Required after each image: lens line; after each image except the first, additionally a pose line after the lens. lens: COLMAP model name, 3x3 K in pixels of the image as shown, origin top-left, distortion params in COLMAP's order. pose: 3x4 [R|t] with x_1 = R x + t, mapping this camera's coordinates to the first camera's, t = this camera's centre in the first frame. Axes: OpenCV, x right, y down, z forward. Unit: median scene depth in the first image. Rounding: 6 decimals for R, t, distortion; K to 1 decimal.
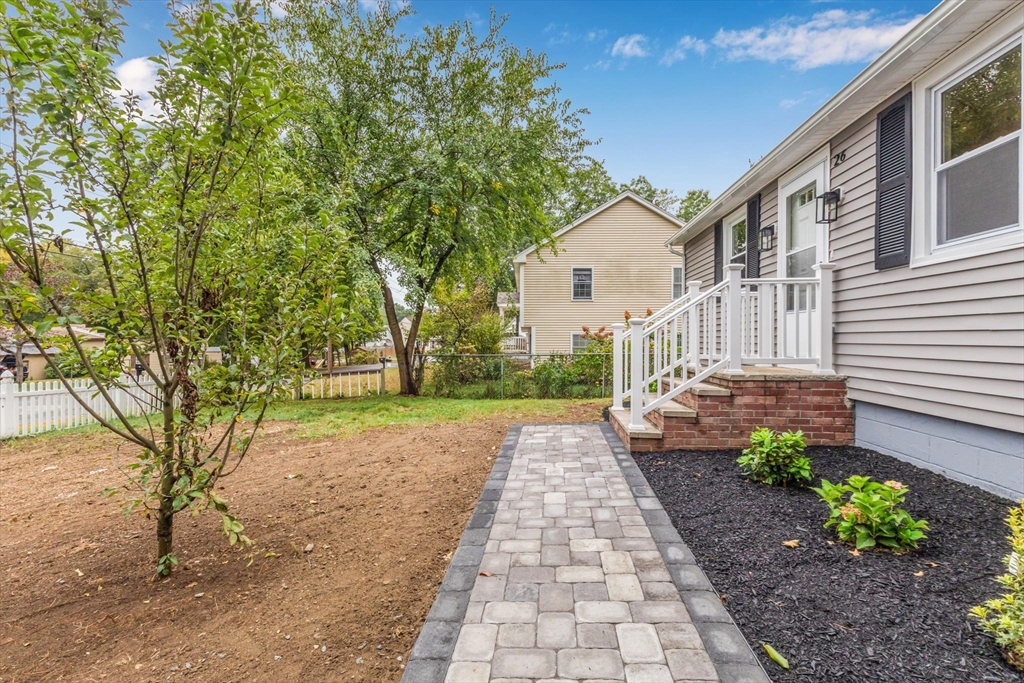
lens RADIAL K [[486.9, 0, 508.9], [0, 486.9, 340.7], [0, 0, 1]] dist [0.008722, 0.002157]
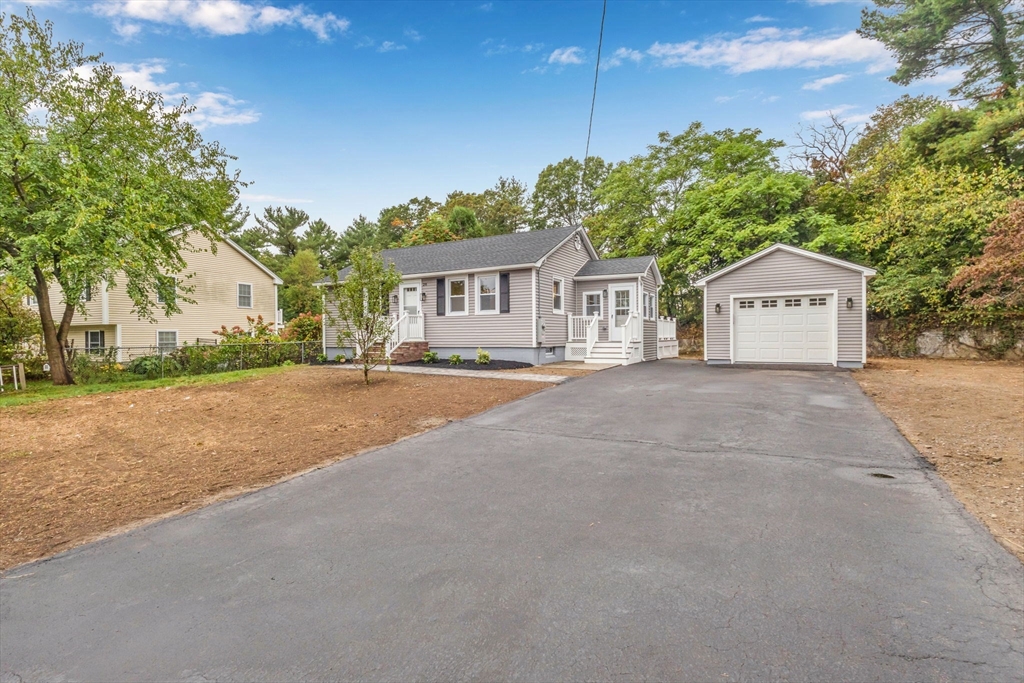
lens RADIAL K [[486.9, 0, 517.2], [0, 486.9, 347.4], [0, 0, 1]] dist [0.008722, 0.002157]
pose [[0.399315, -0.013267, 0.916718, -2.507474], [0.007337, 0.999910, 0.011275, 0.079810], [-0.916784, 0.002224, 0.399377, -1.166678]]
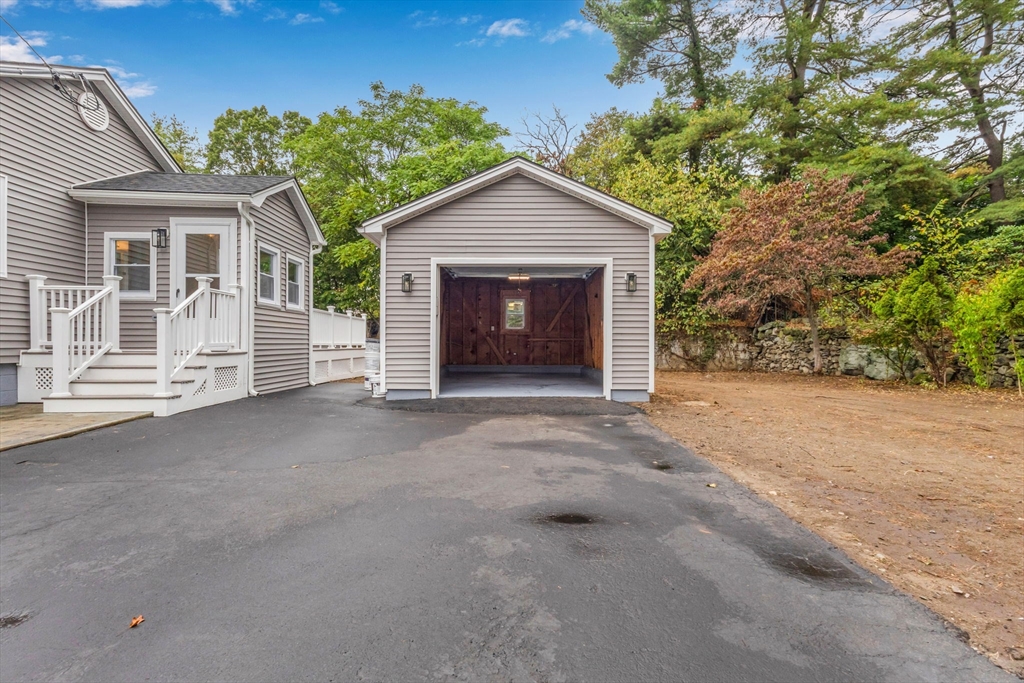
lens RADIAL K [[486.9, 0, 508.3], [0, 486.9, 343.9], [0, 0, 1]] dist [0.008722, 0.002157]
pose [[-0.095906, 0.009166, 0.995348, -0.433005], [0.001295, 0.999958, -0.009083, 0.072848], [-0.995390, 0.000418, -0.095914, -1.274830]]
